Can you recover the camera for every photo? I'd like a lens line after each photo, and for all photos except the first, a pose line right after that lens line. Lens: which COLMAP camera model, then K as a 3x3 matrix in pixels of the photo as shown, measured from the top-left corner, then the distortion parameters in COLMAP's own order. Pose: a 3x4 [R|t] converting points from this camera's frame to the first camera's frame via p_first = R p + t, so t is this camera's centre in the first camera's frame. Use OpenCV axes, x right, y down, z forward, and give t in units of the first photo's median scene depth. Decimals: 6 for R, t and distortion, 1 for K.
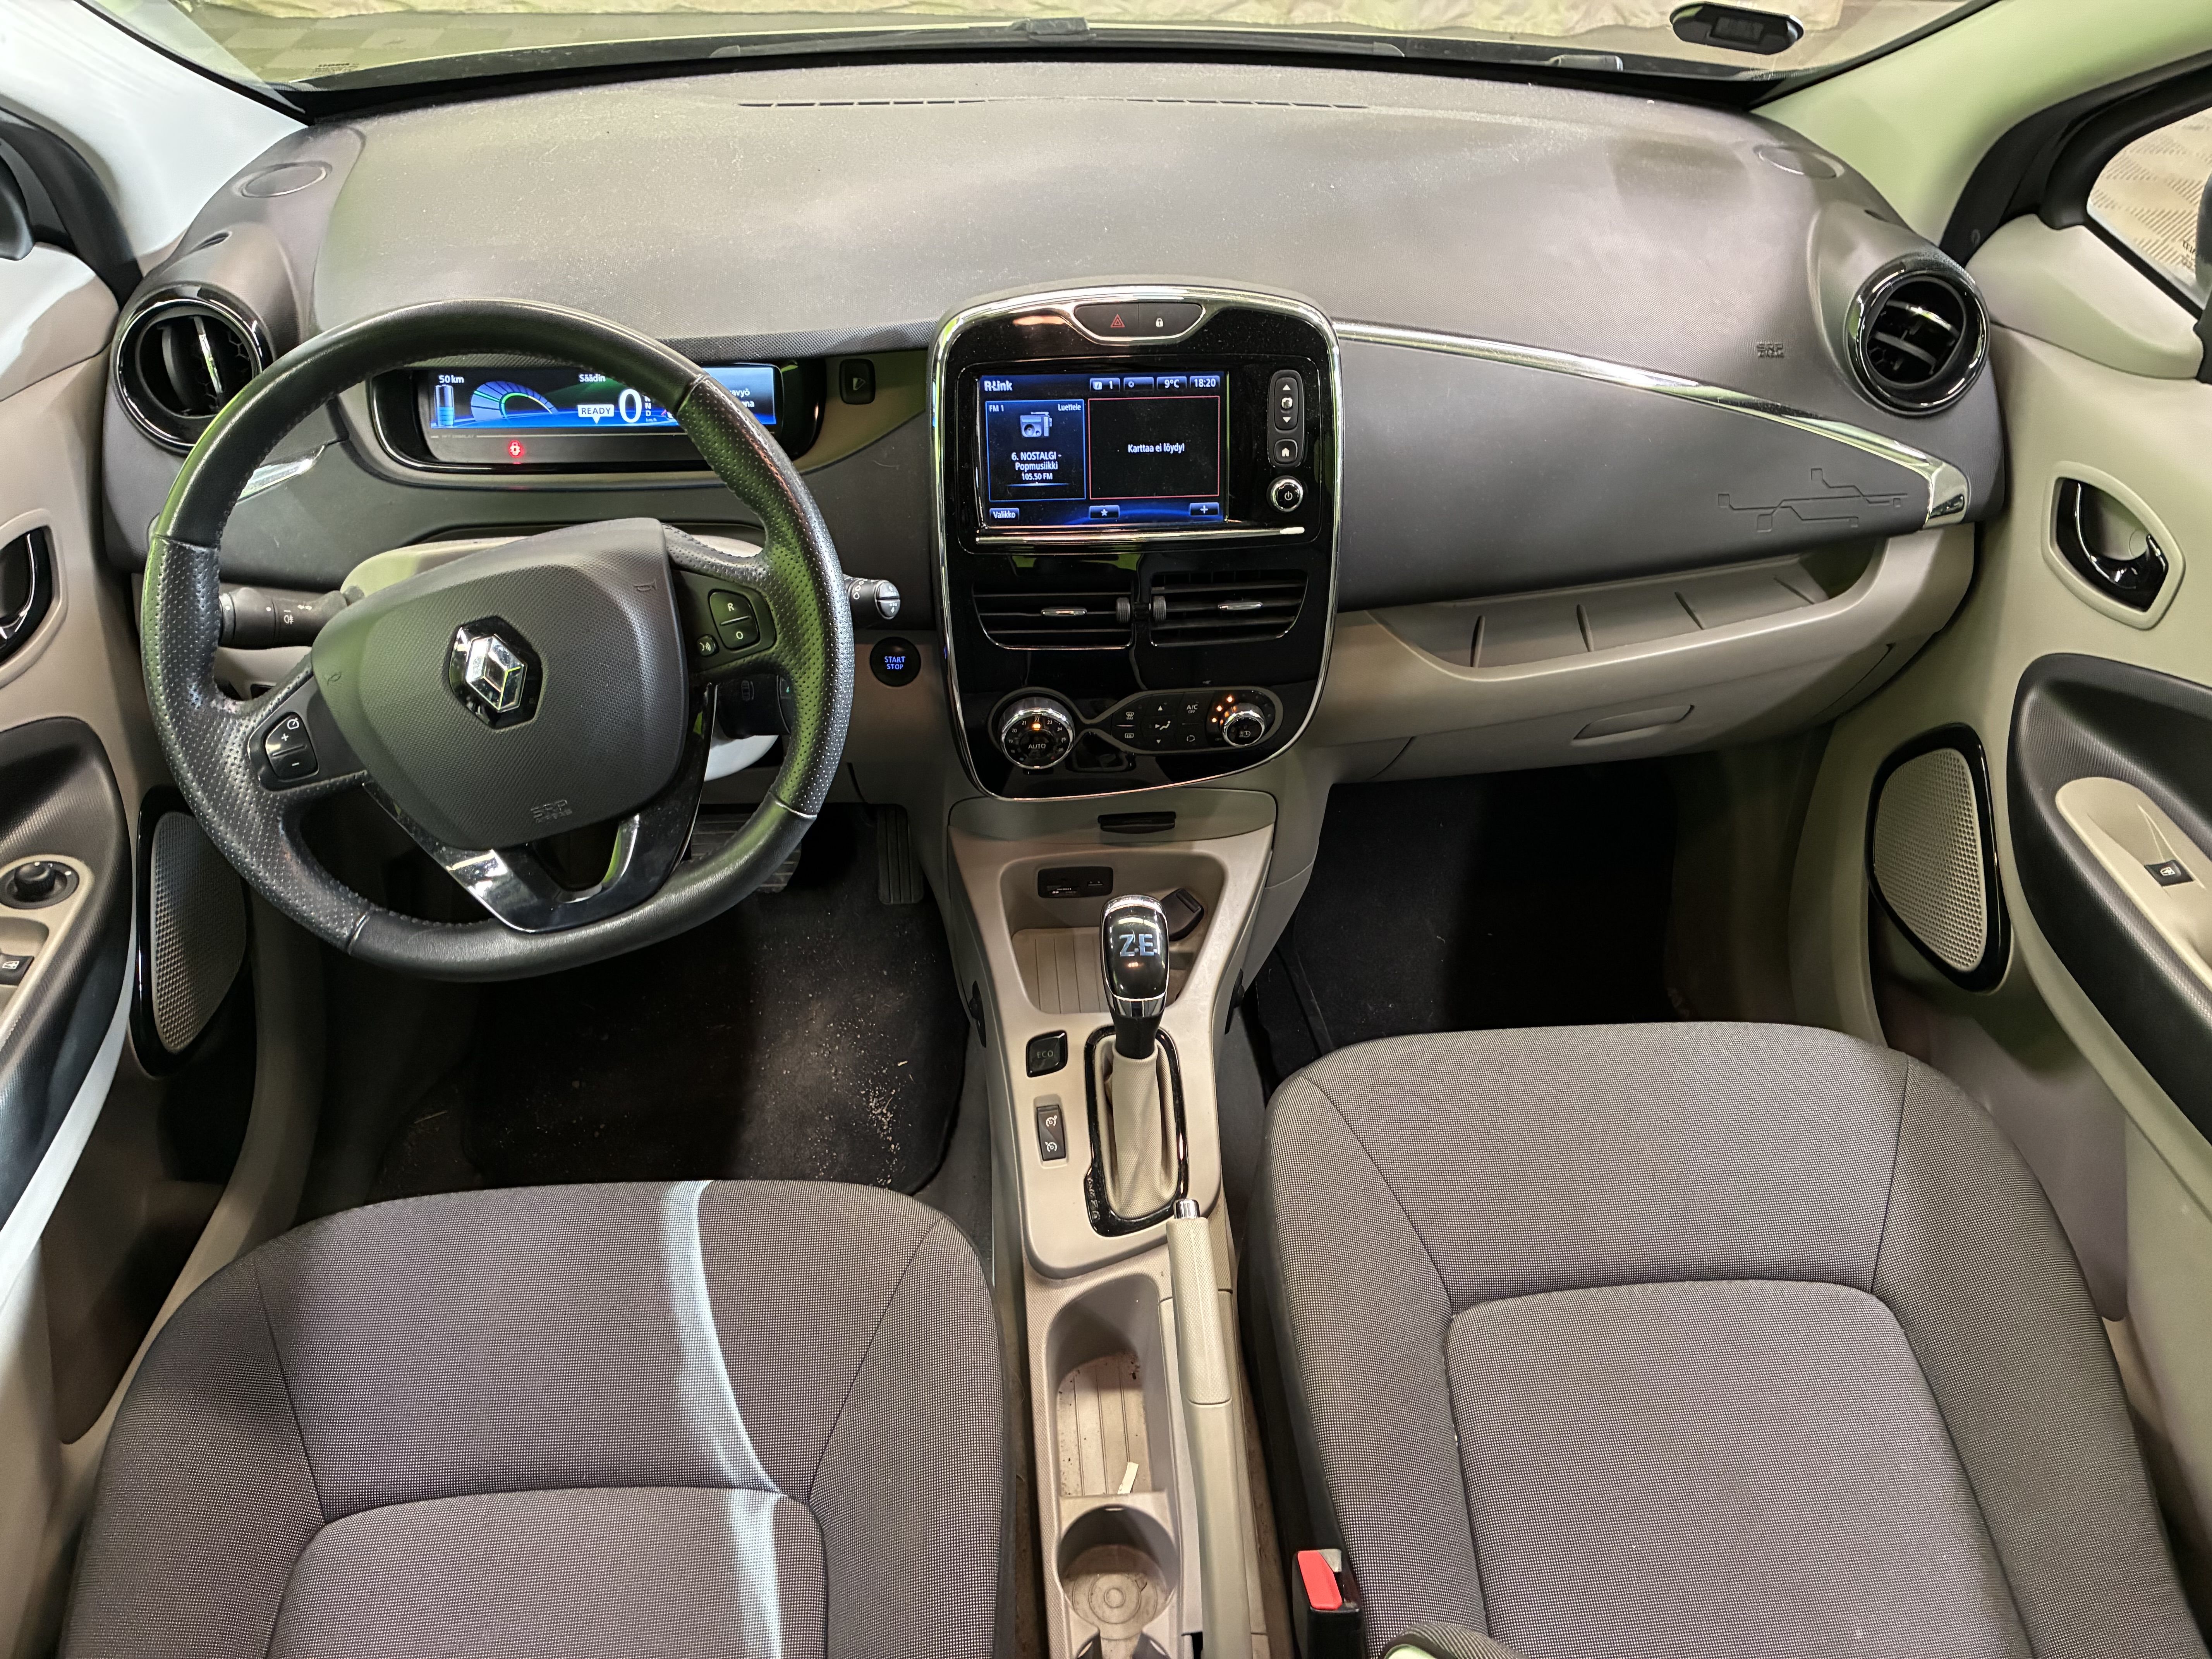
lens RADIAL K [[1609.0, 0, 1106.0], [0, 1609.0, 829.5], [0, 0, 1]] dist [0.004342, -0.001276]
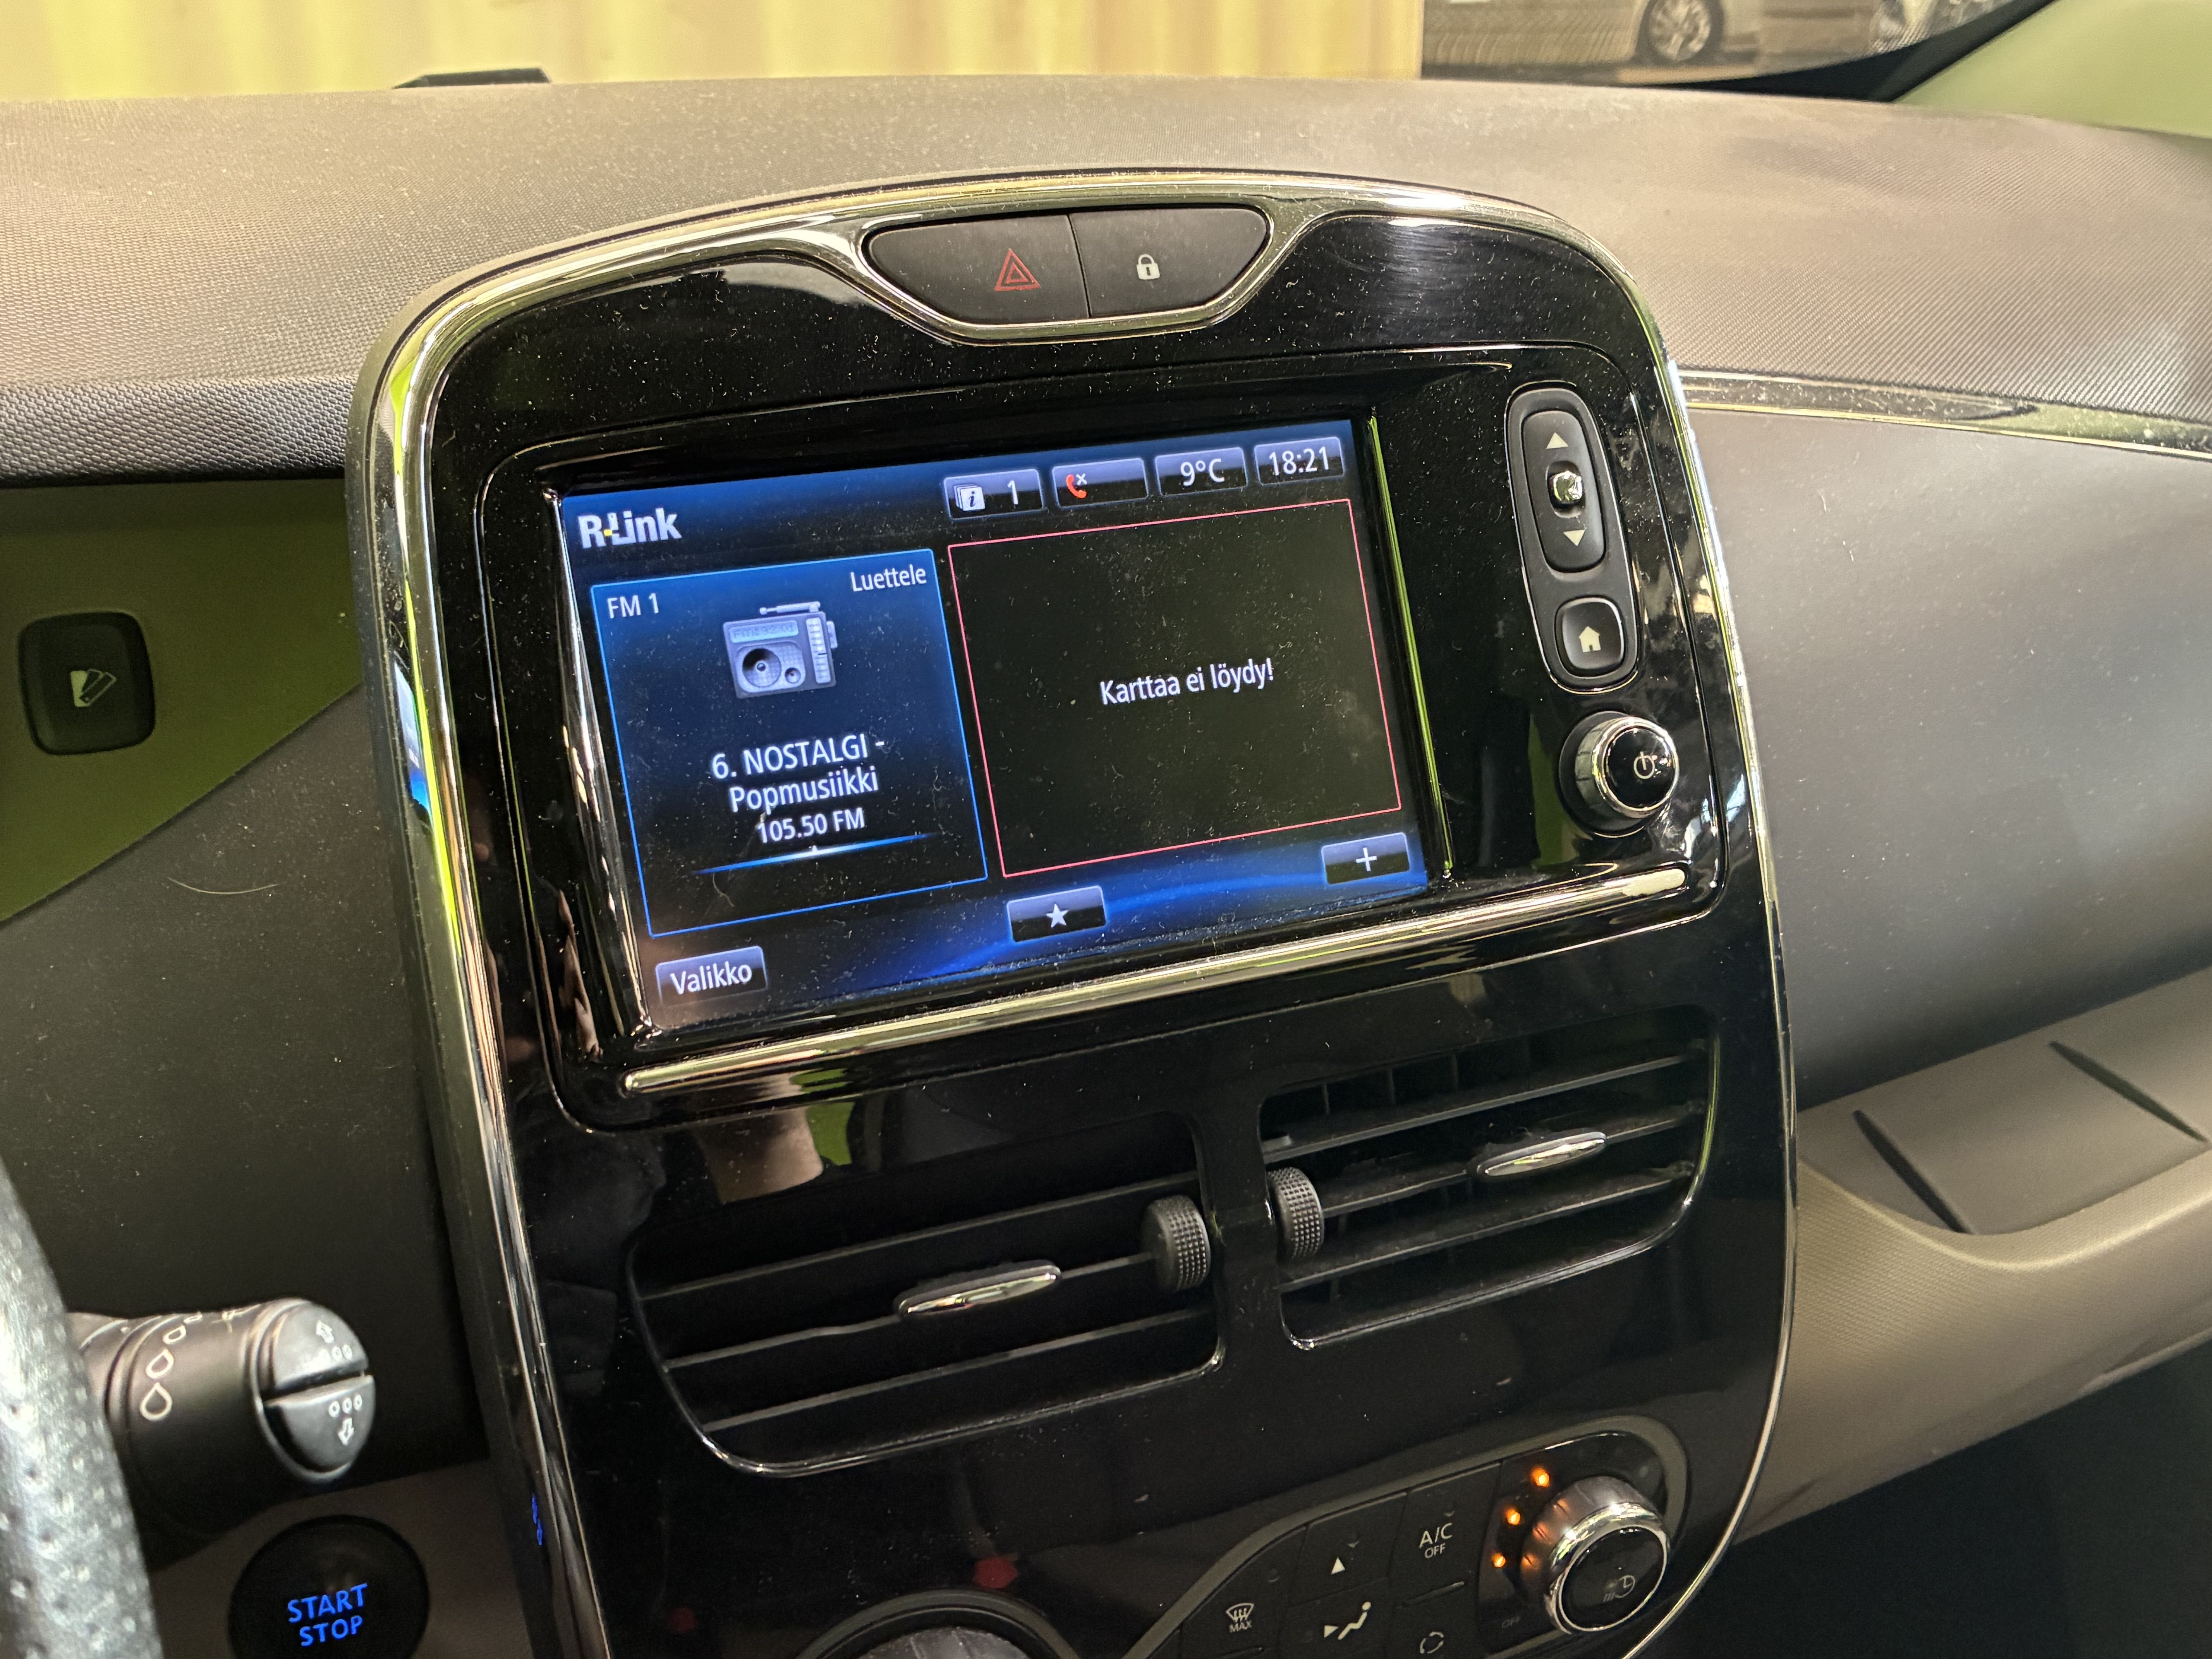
lens RADIAL K [[2217.3, 0, 1106.0], [0, 2217.3, 829.5], [0, 0, 1]] dist [0.045235, -0.006285]
pose [[0.952020, -0.143017, 0.270562, -0.098258], [0.222938, 0.929765, -0.292979, -0.094951], [-0.209658, 0.339240, 0.917038, 0.637386]]
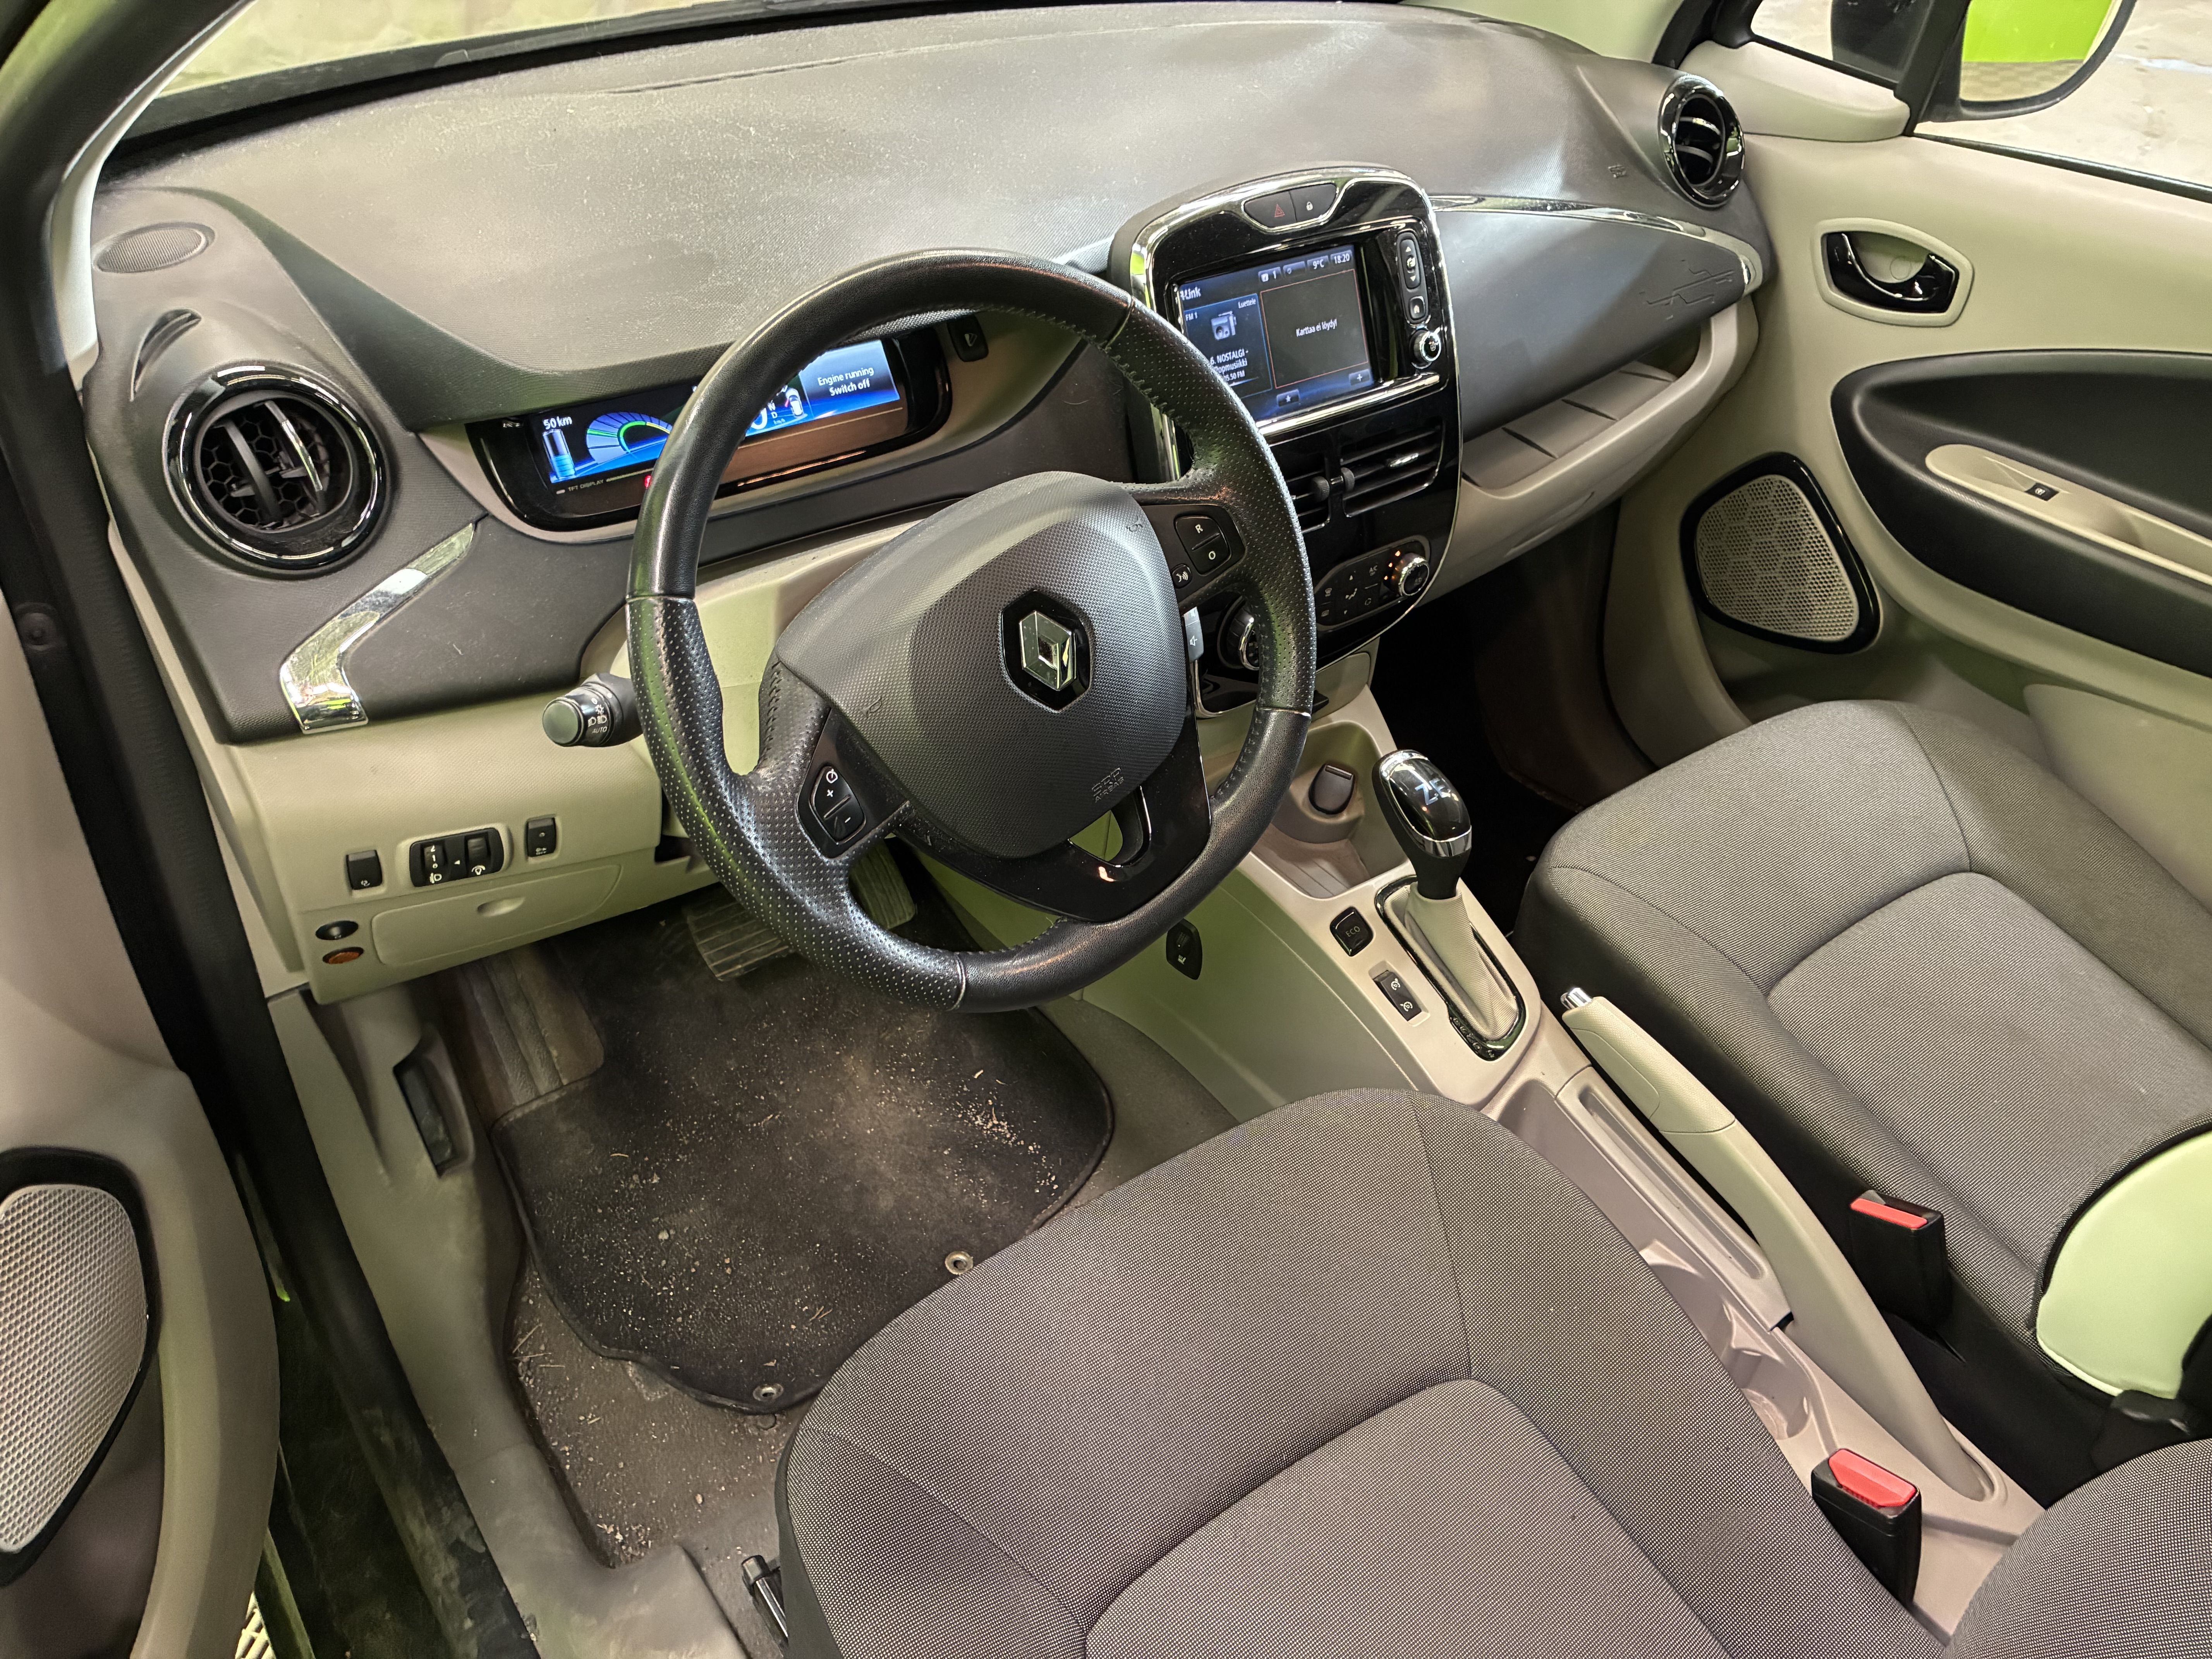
lens RADIAL K [[1609.0, 0, 1106.0], [0, 1609.0, 829.5], [0, 0, 1]] dist [0.004342, -0.001276]
pose [[0.855816, -0.315601, 0.409849, -0.617134], [0.322039, 0.945109, 0.055317, -0.031388], [-0.404810, 0.084646, 0.910475, 0.132741]]
